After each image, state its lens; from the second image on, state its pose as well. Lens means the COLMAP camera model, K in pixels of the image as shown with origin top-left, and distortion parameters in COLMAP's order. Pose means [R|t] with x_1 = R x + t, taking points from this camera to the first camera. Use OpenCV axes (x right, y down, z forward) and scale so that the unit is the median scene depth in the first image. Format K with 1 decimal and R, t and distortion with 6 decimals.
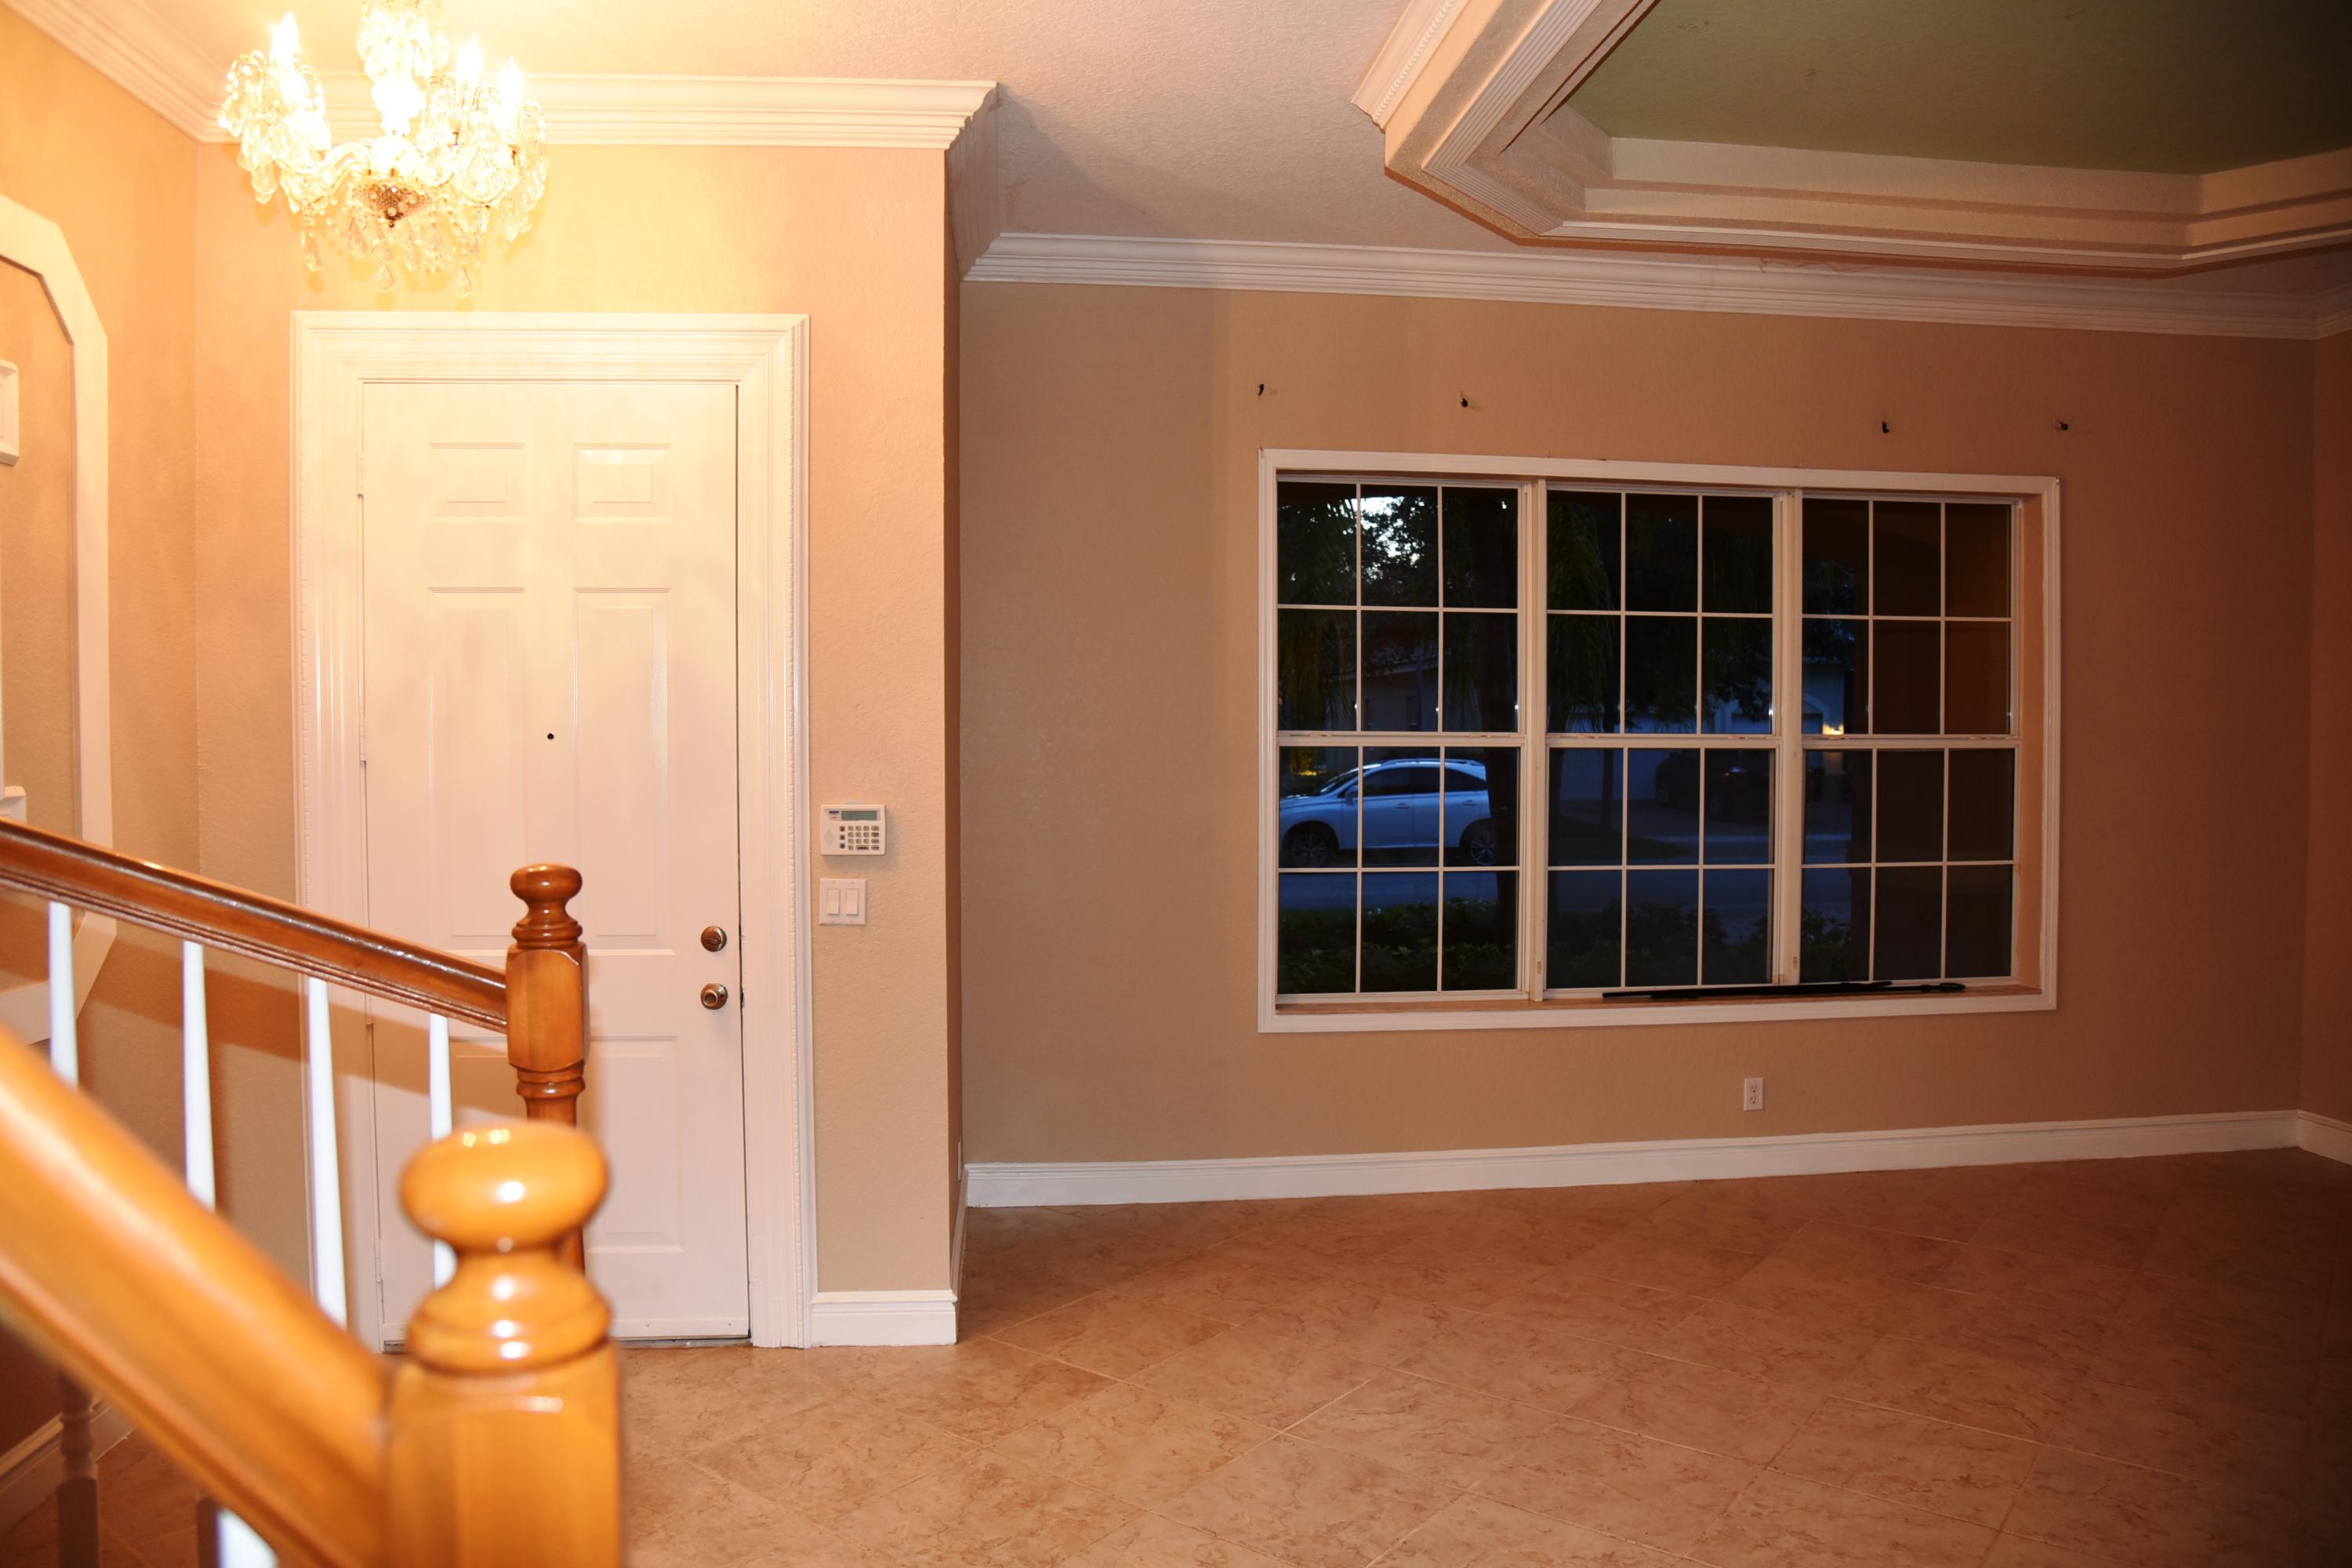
lens RADIAL K [[1655.0, 0, 1173.9], [0, 1655.0, 775.8], [0, 0, 1]] dist [-0.088982, 0.038933]
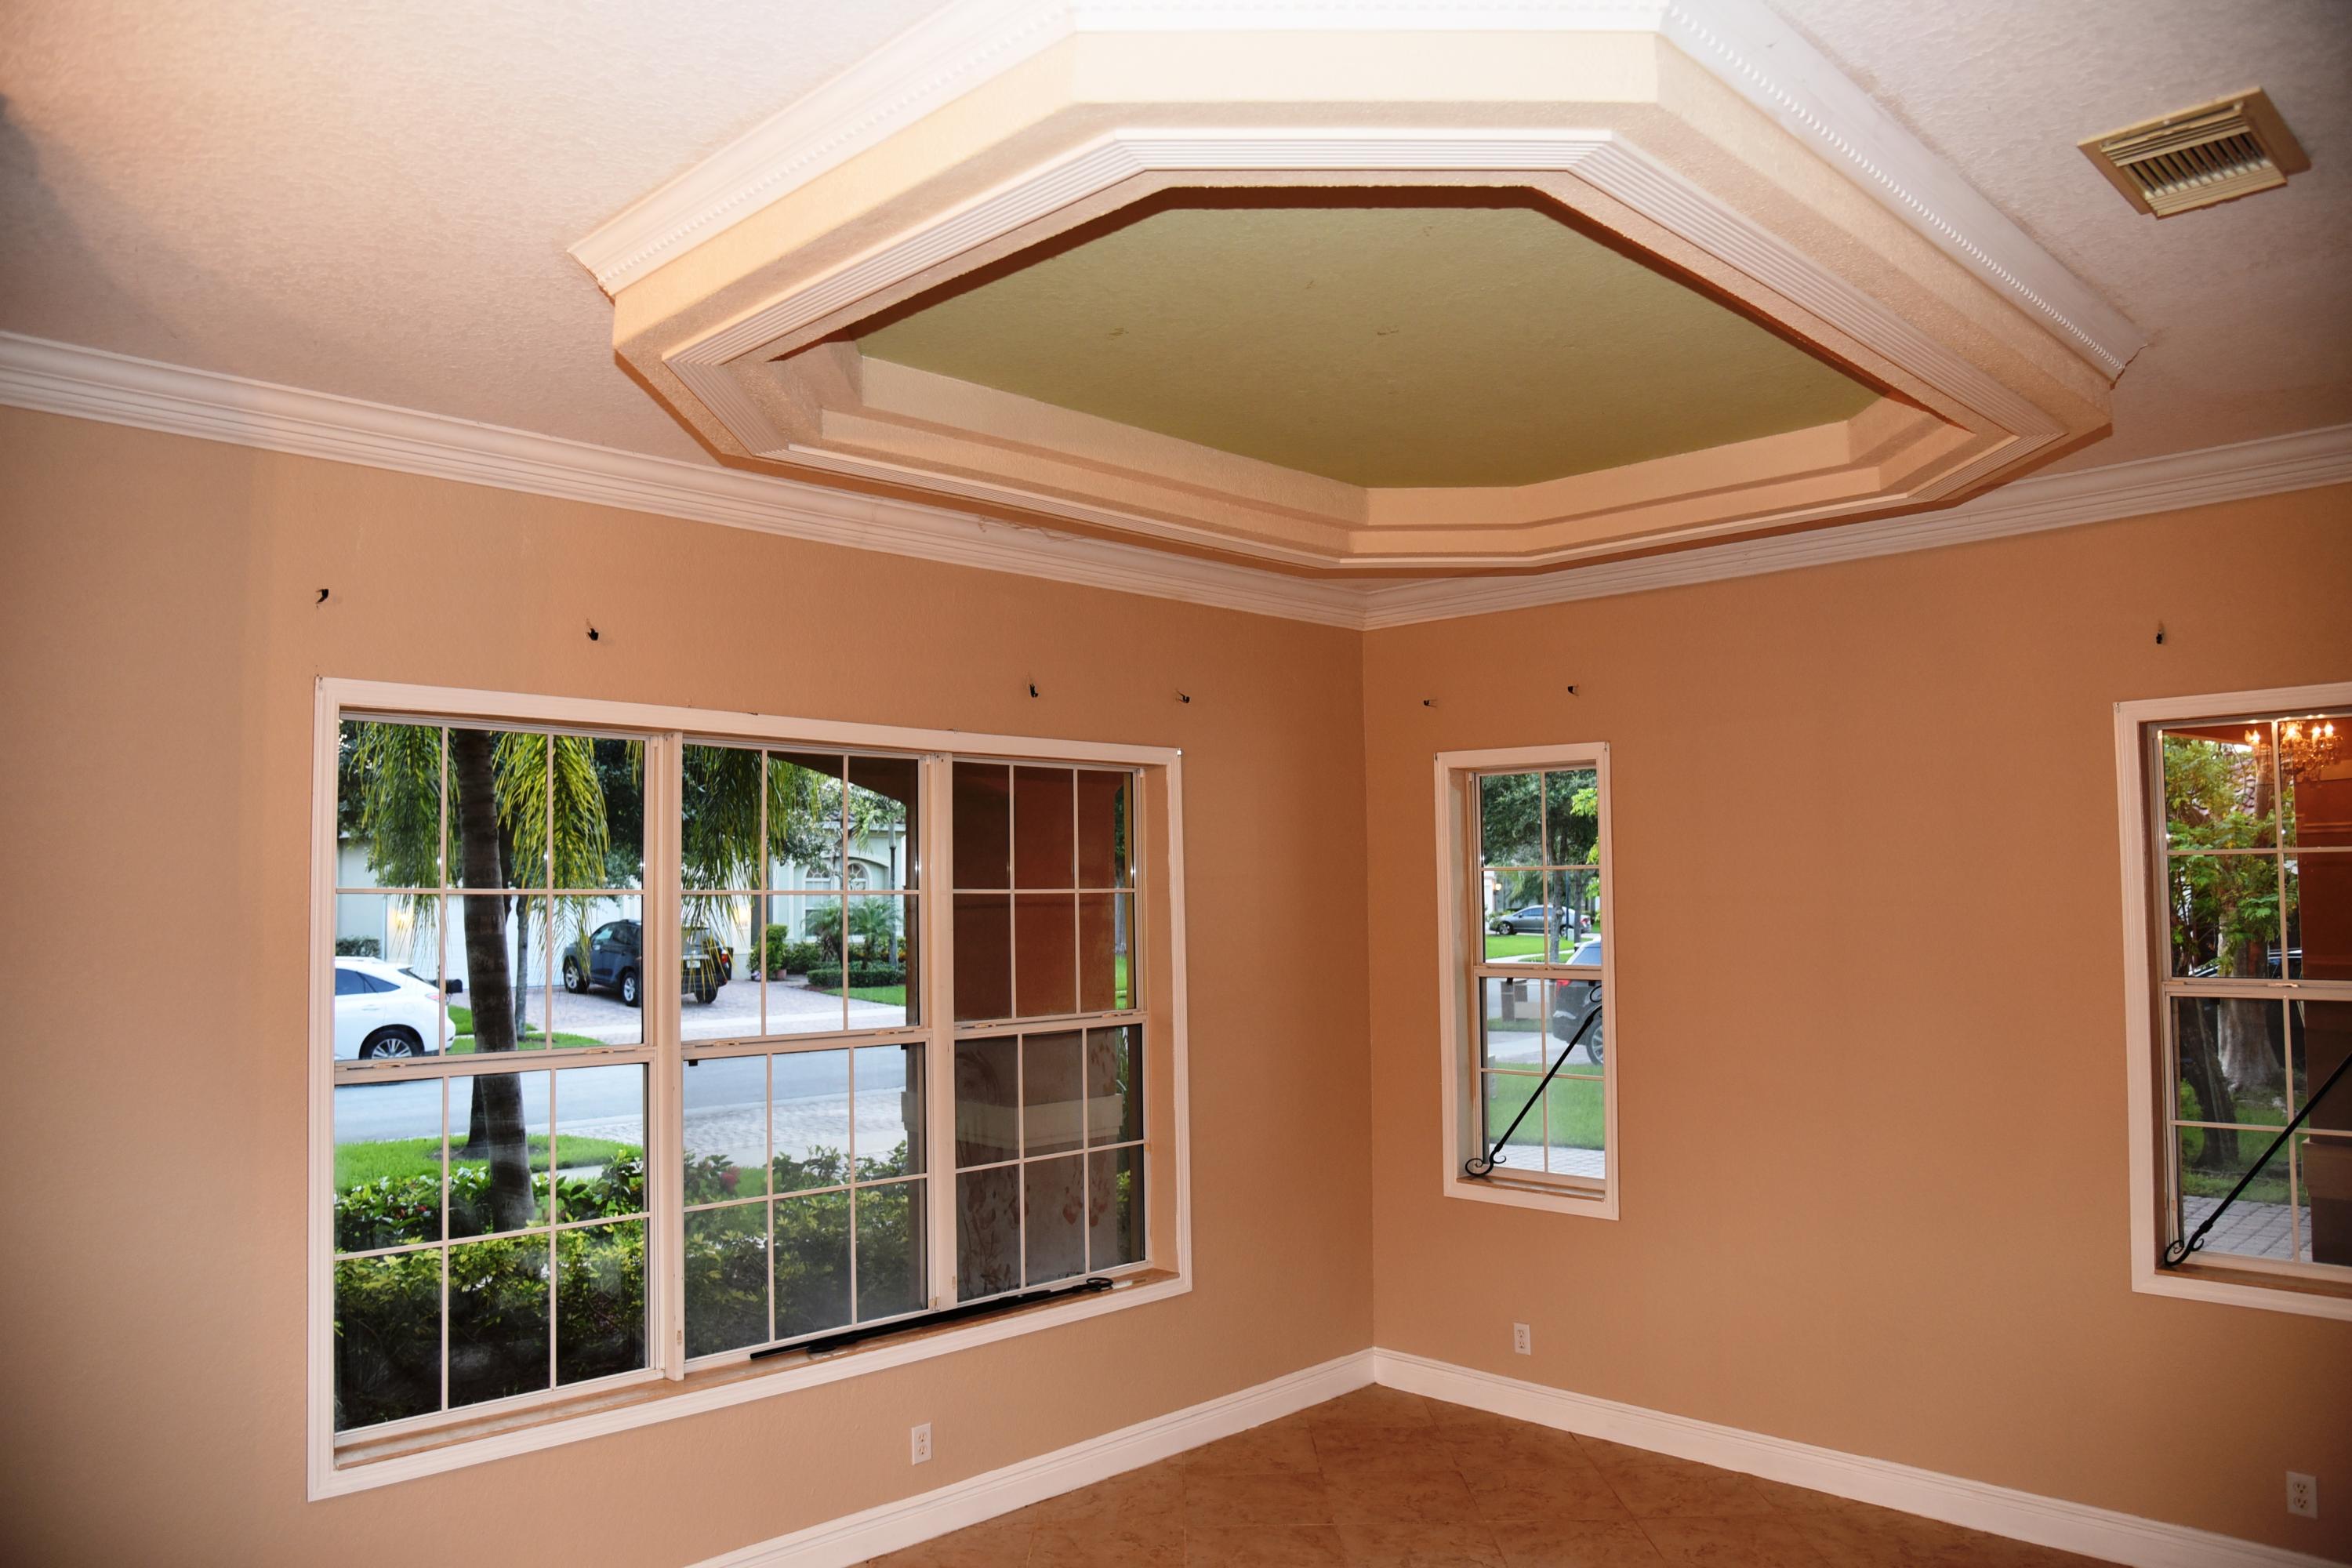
lens RADIAL K [[1655.0, 0, 1184.6], [0, 1655.0, 798.0], [0, 0, 1]] dist [-0.088982, 0.038933]
pose [[0.779298, 0.027124, 0.626066, -0.088850], [0.023058, 0.997145, -0.071903, -0.081910], [-0.626229, 0.070470, 0.776448, 0.207839]]
